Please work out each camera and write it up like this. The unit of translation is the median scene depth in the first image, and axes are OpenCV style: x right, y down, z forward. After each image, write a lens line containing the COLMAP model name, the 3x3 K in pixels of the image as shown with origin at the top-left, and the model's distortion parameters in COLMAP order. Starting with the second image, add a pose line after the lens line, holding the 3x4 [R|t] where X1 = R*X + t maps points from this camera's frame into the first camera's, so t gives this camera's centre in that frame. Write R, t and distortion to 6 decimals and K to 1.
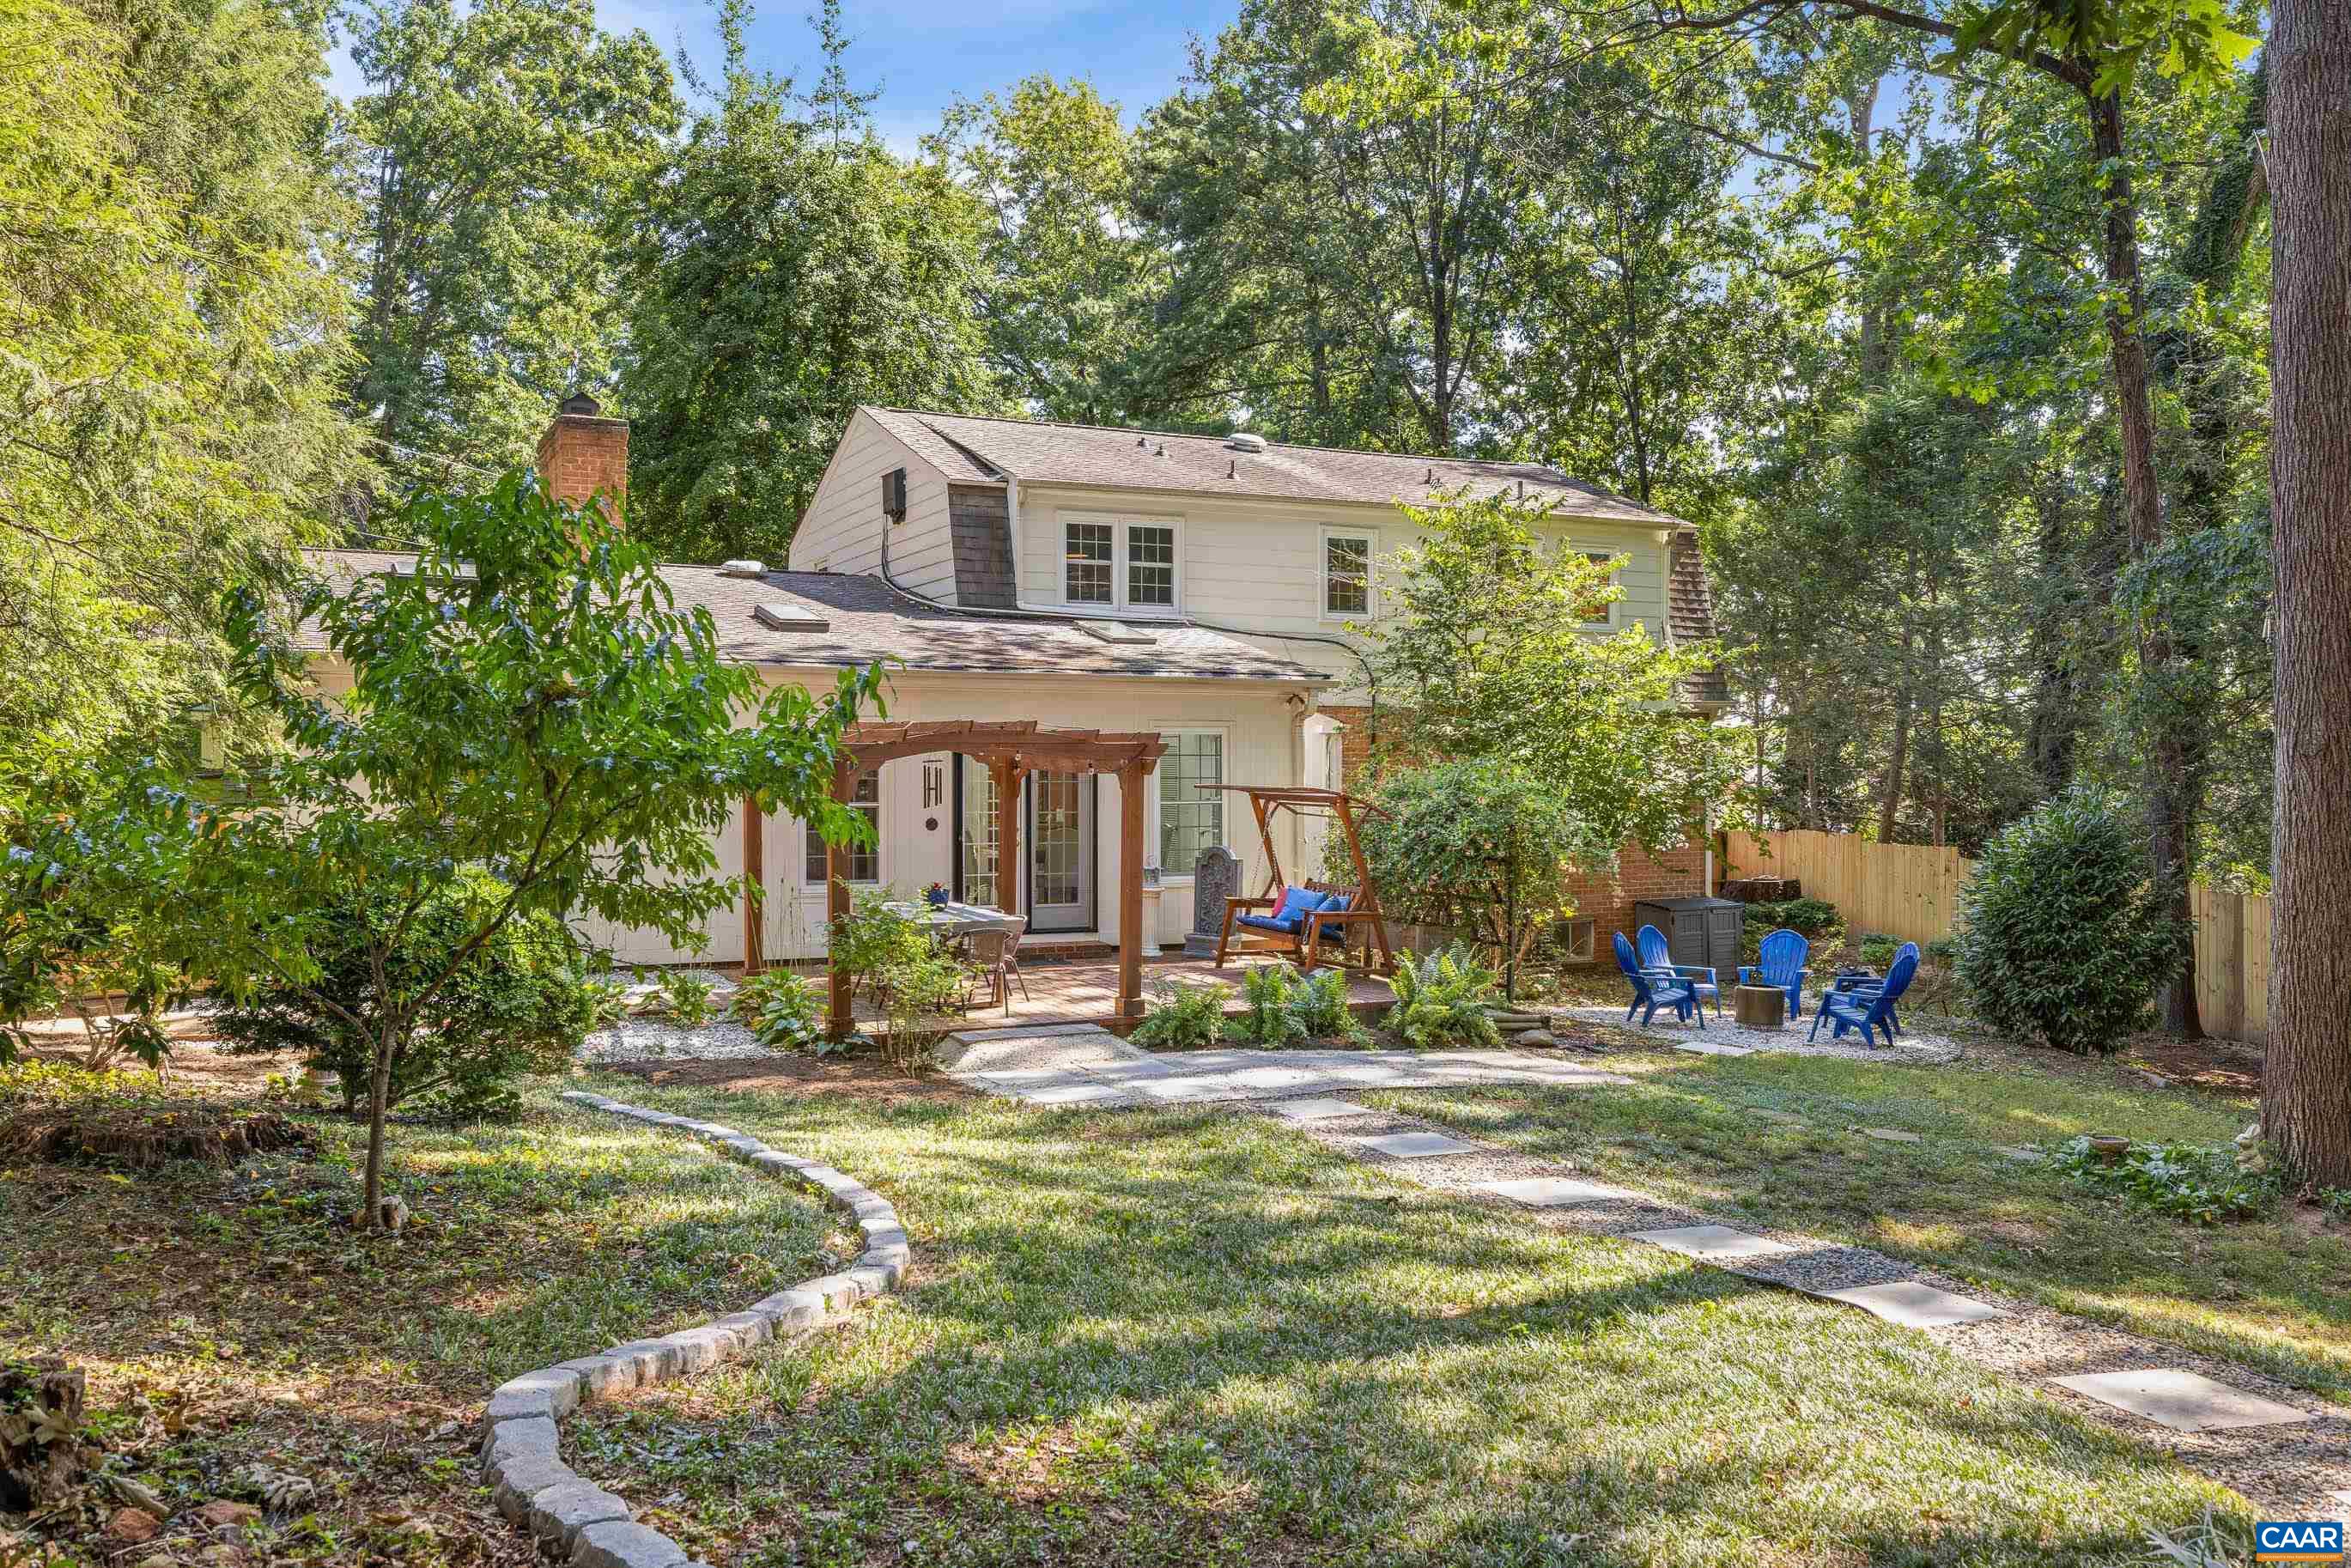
lens RADIAL K [[1919.2, 0, 1175.5], [0, 1919.2, 784.0], [0, 0, 1]] dist [0.009391, 0.000878]
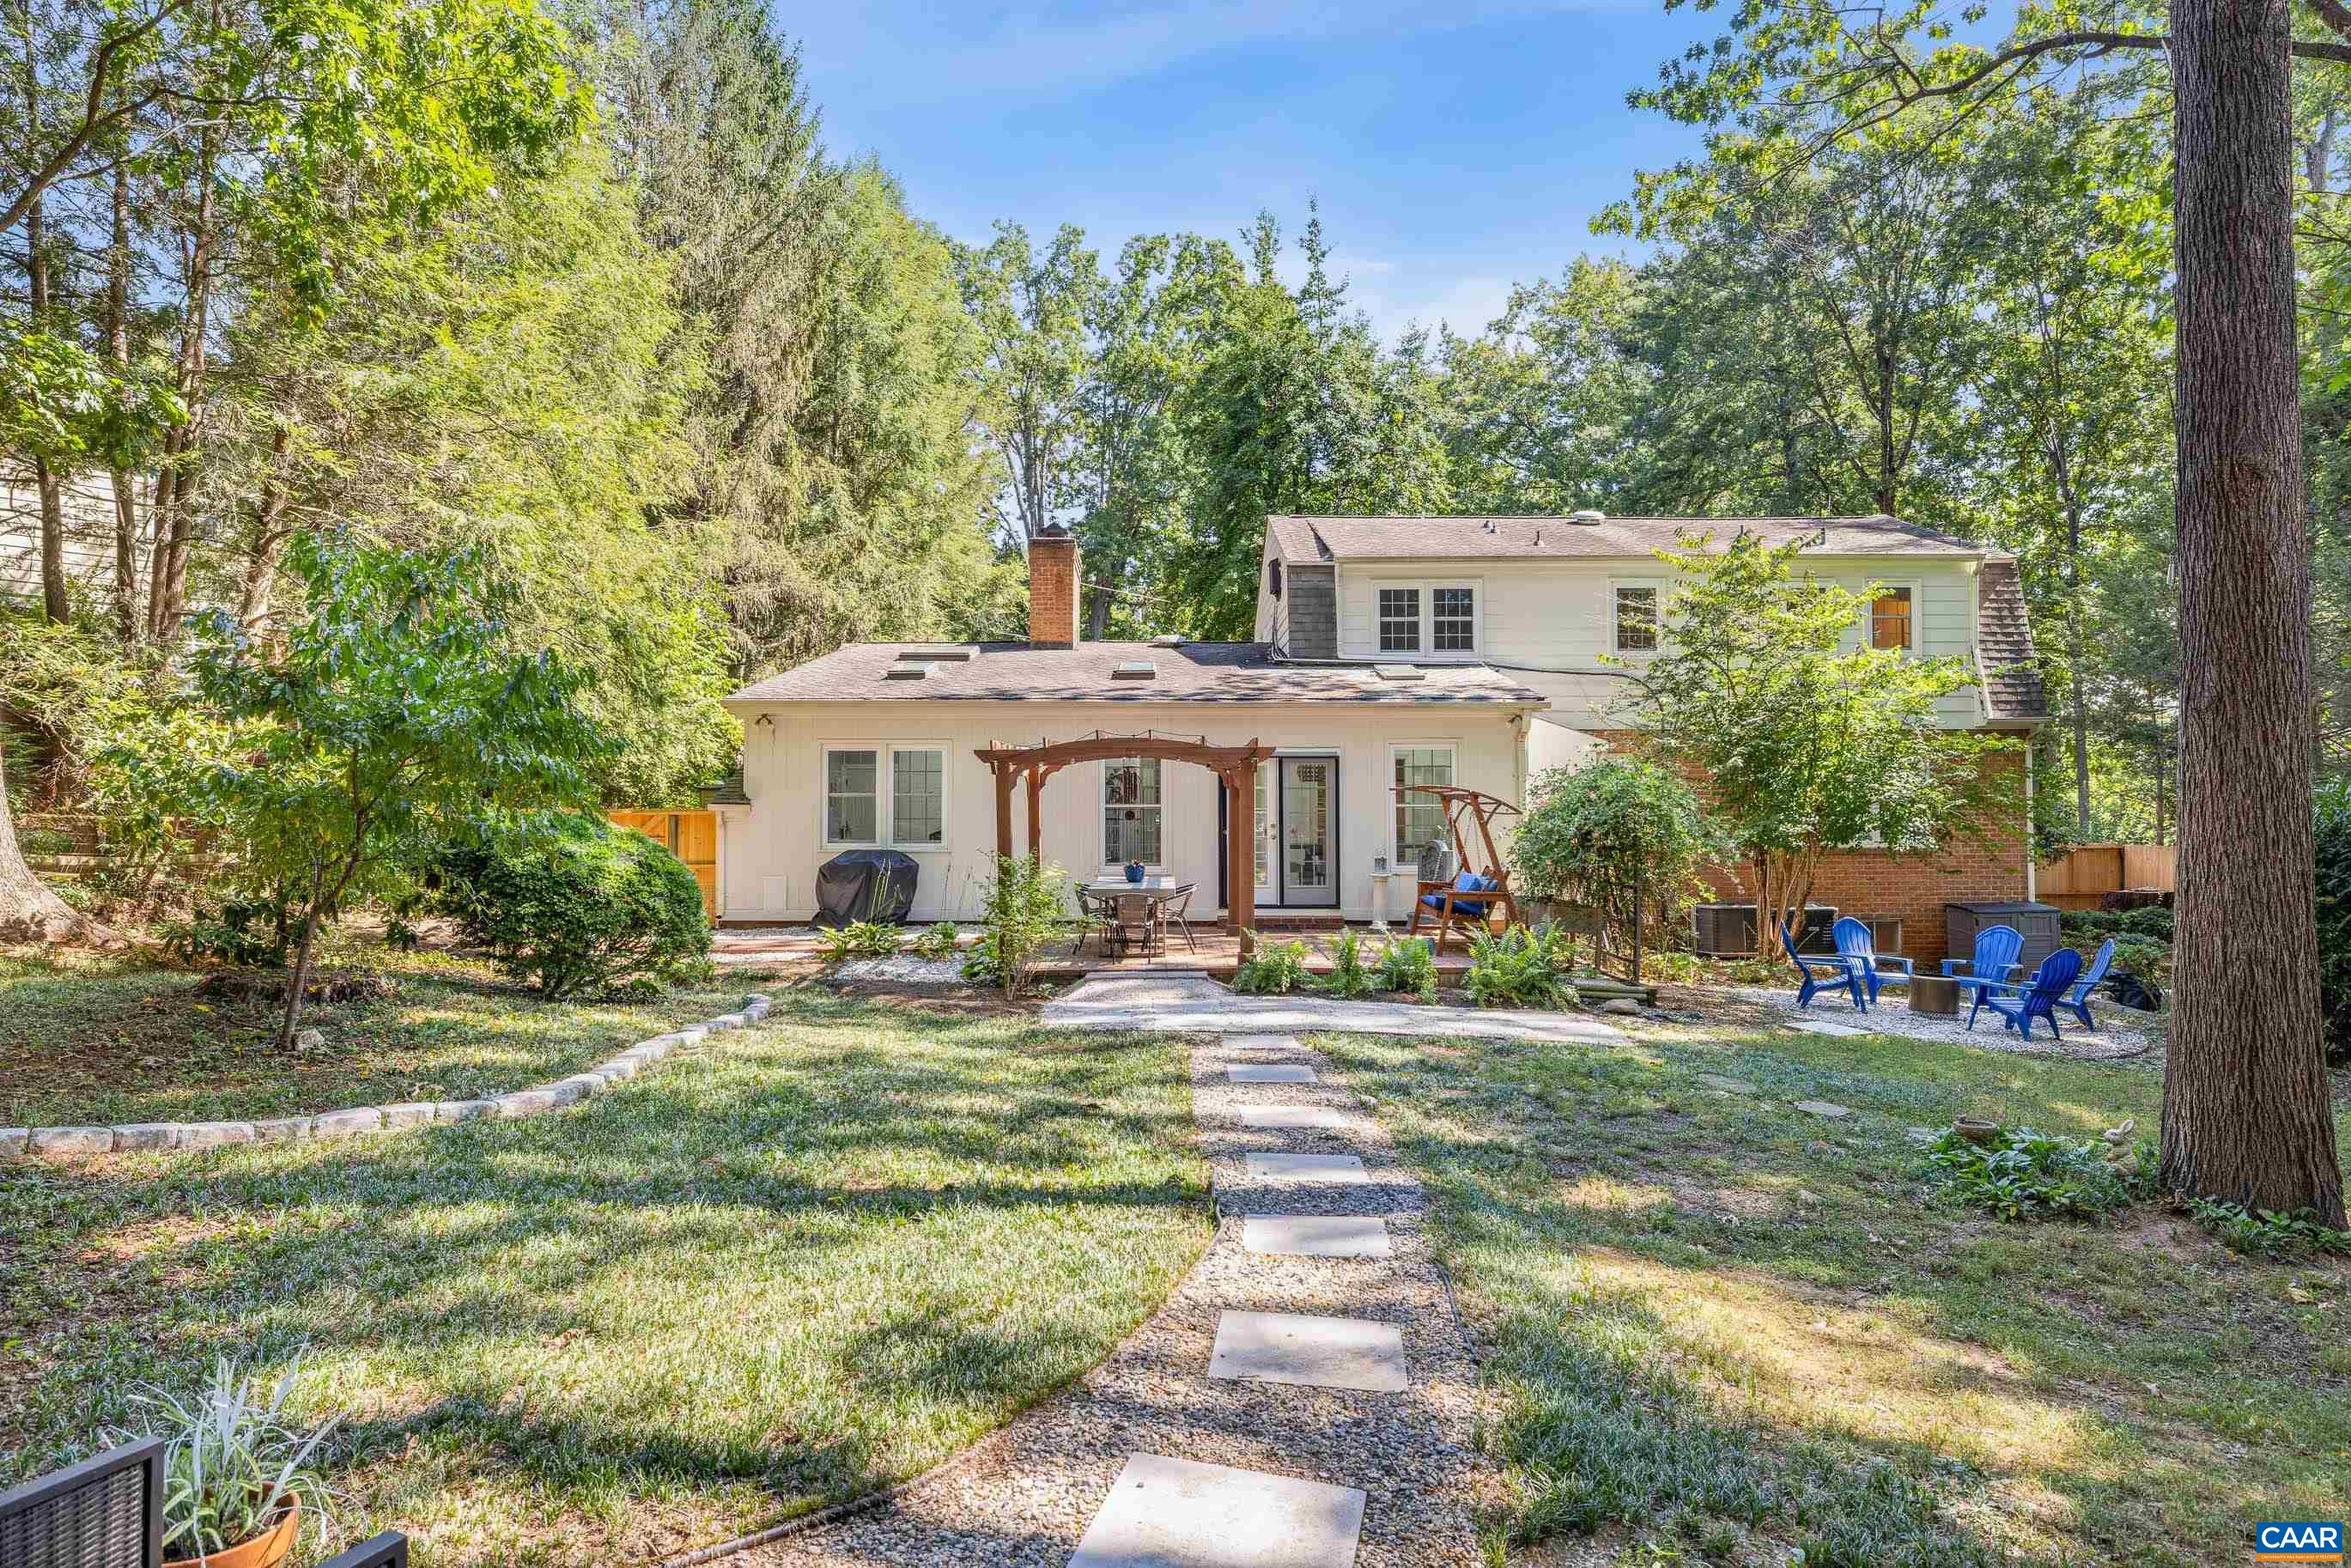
lens RADIAL K [[1420.0, 0, 1175.5], [0, 1420.0, 784.0], [0, 0, 1]] dist [0.006091, 0.000283]
pose [[0.905701, -0.012393, -0.423736, 0.212734], [0.000165, 0.999583, -0.028882, 0.018821], [0.423917, 0.026089, 0.905325, 0.097785]]
